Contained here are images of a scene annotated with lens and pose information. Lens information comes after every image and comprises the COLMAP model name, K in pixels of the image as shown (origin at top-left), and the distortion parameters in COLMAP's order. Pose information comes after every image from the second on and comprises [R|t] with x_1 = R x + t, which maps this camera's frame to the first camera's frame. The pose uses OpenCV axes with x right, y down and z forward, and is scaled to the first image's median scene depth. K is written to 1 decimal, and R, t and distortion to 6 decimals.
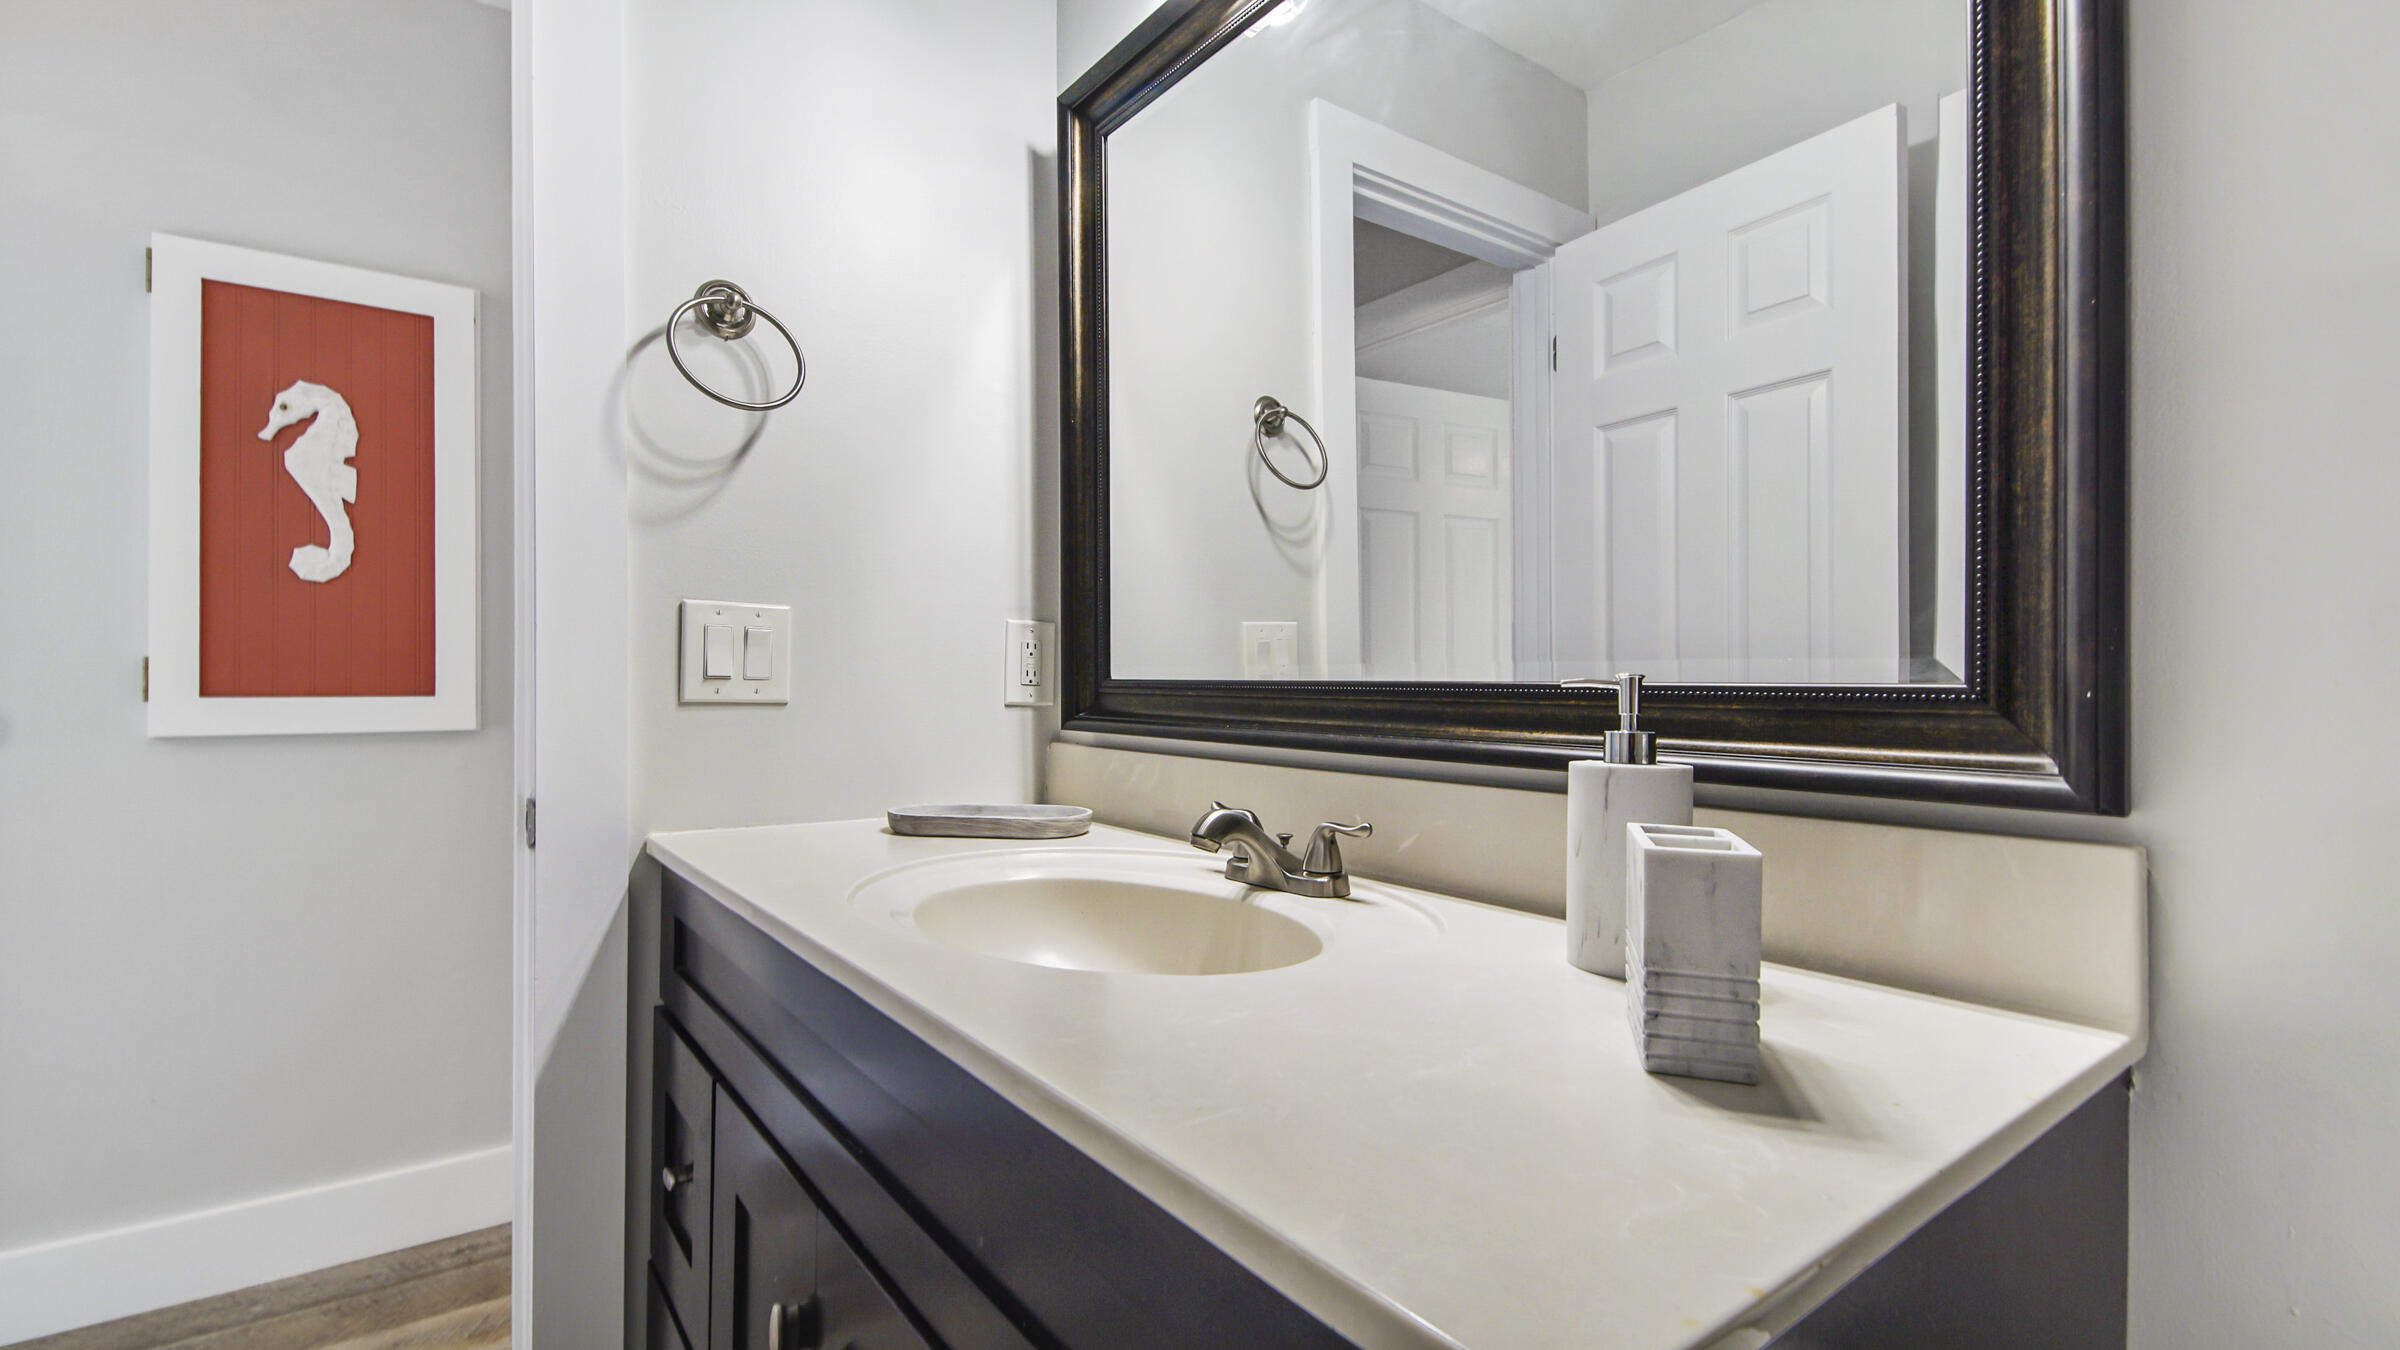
lens RADIAL K [[1109.2, 0, 1209.2], [0, 1109.2, 681.5], [0, 0, 1]] dist [0.002734, -0.000060]
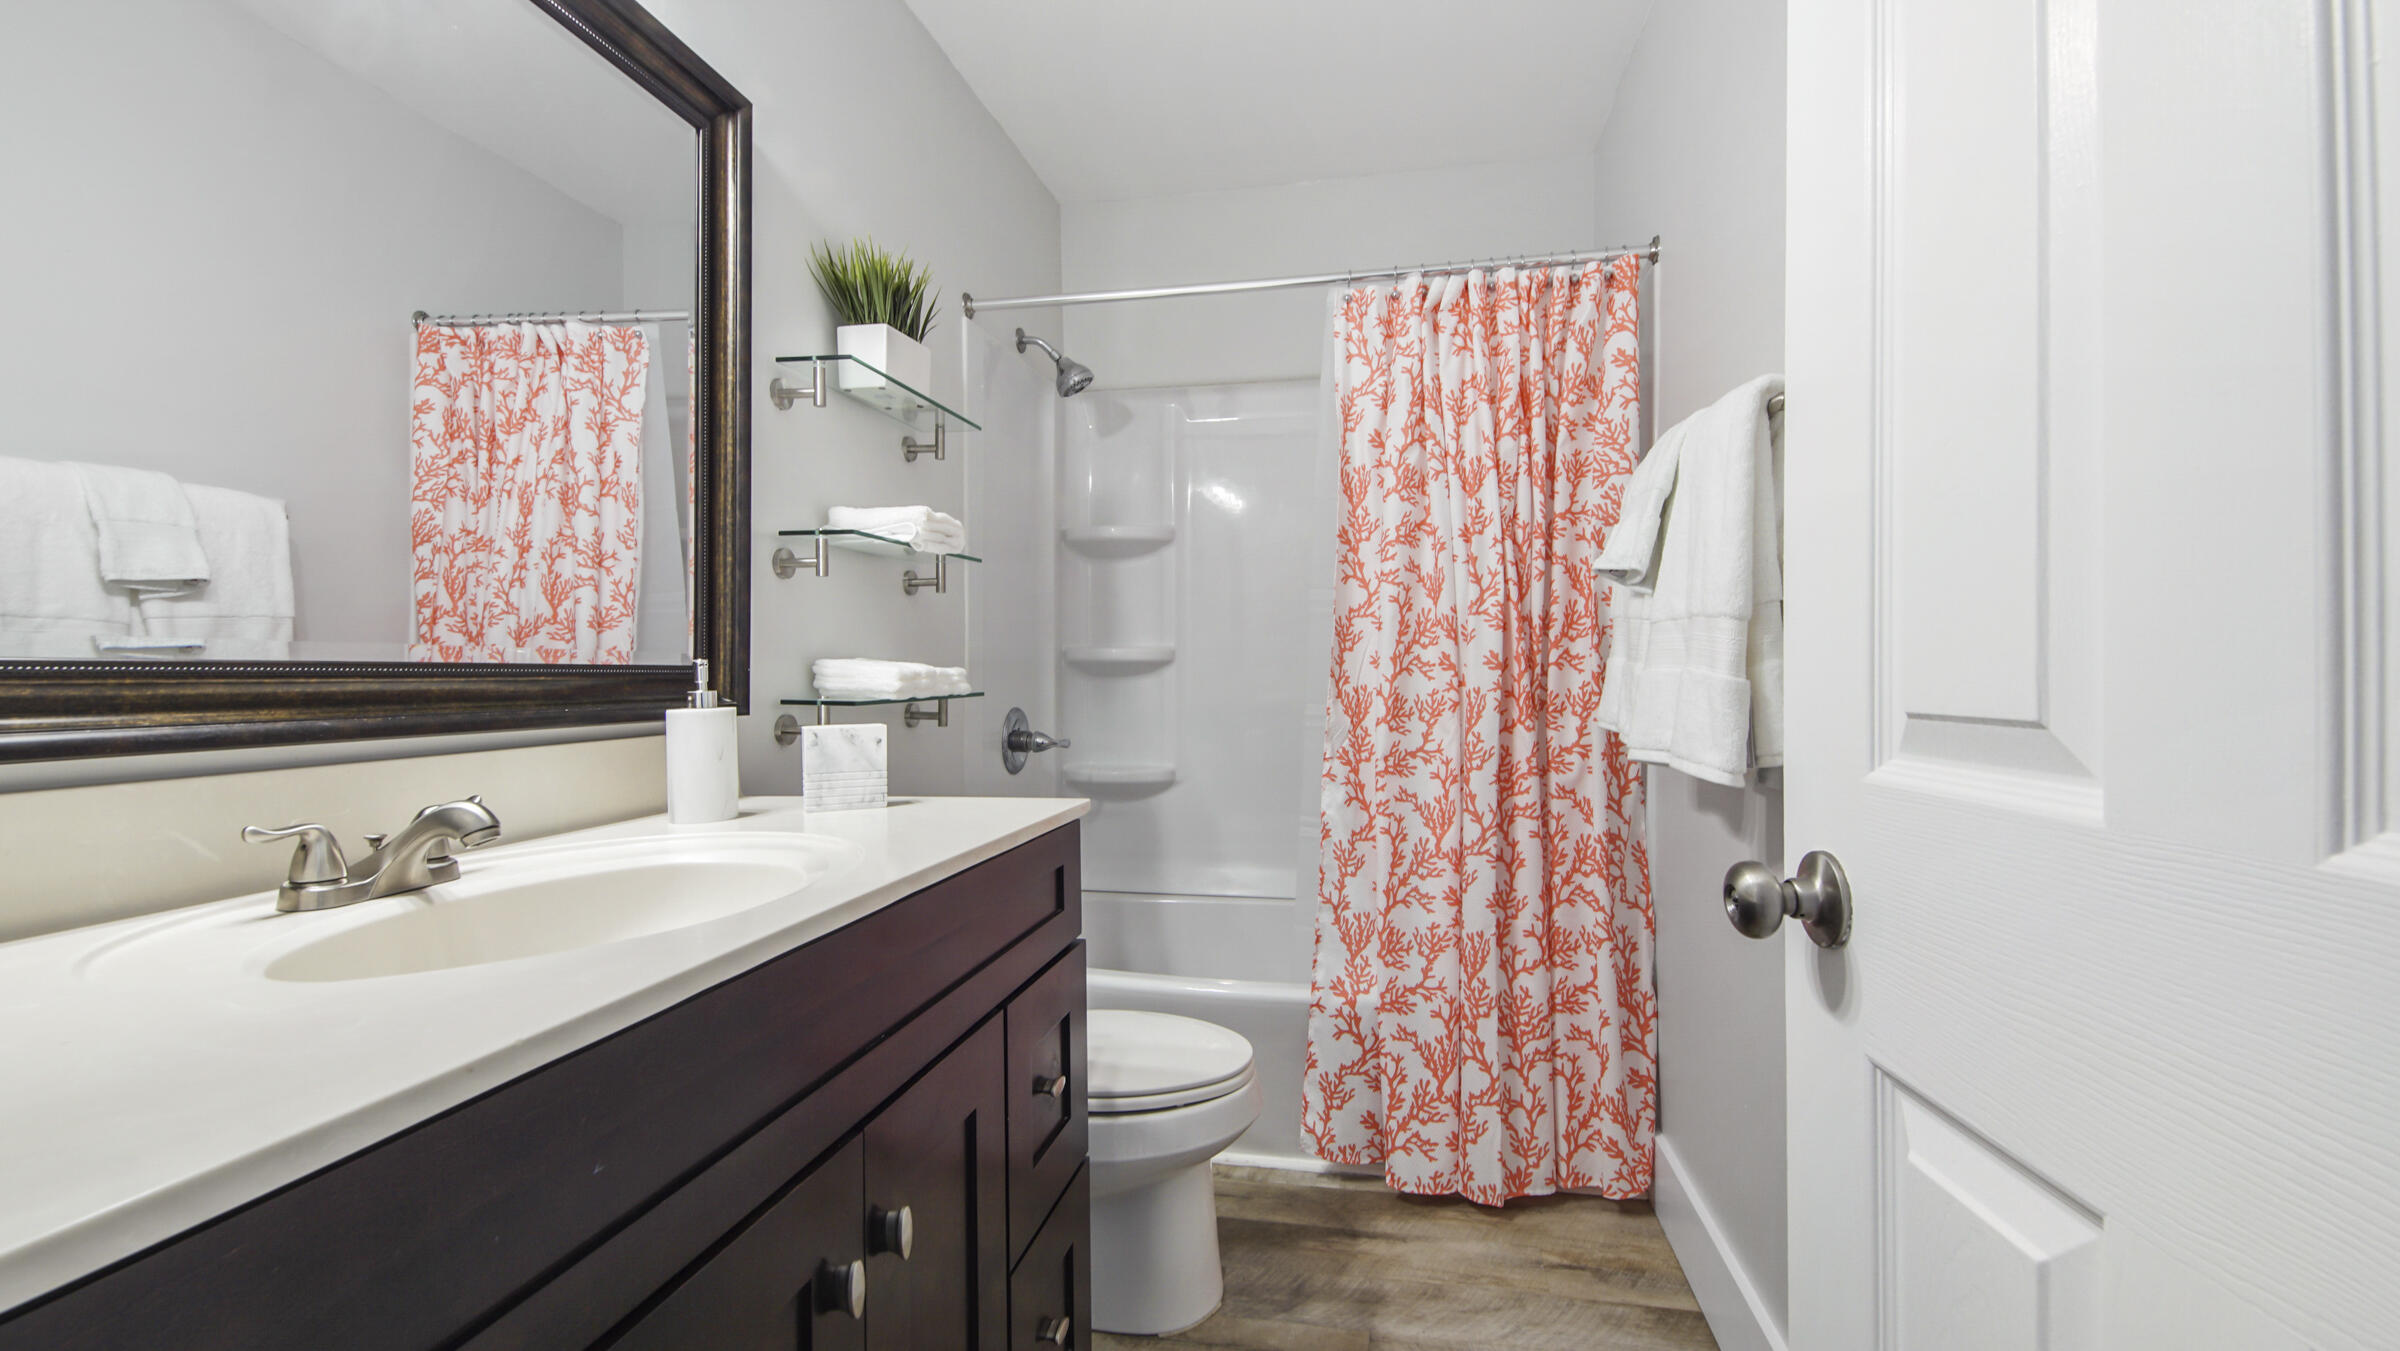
lens RADIAL K [[1109.2, 0, 1209.2], [0, 1109.2, 682.0], [0, 0, 1]] dist [0.002734, -0.000060]
pose [[-0.667160, 0.003360, 0.744907, -1.204728], [-0.007000, 0.999917, -0.010780, 0.039900], [-0.744882, -0.012406, -0.667081, 1.392457]]
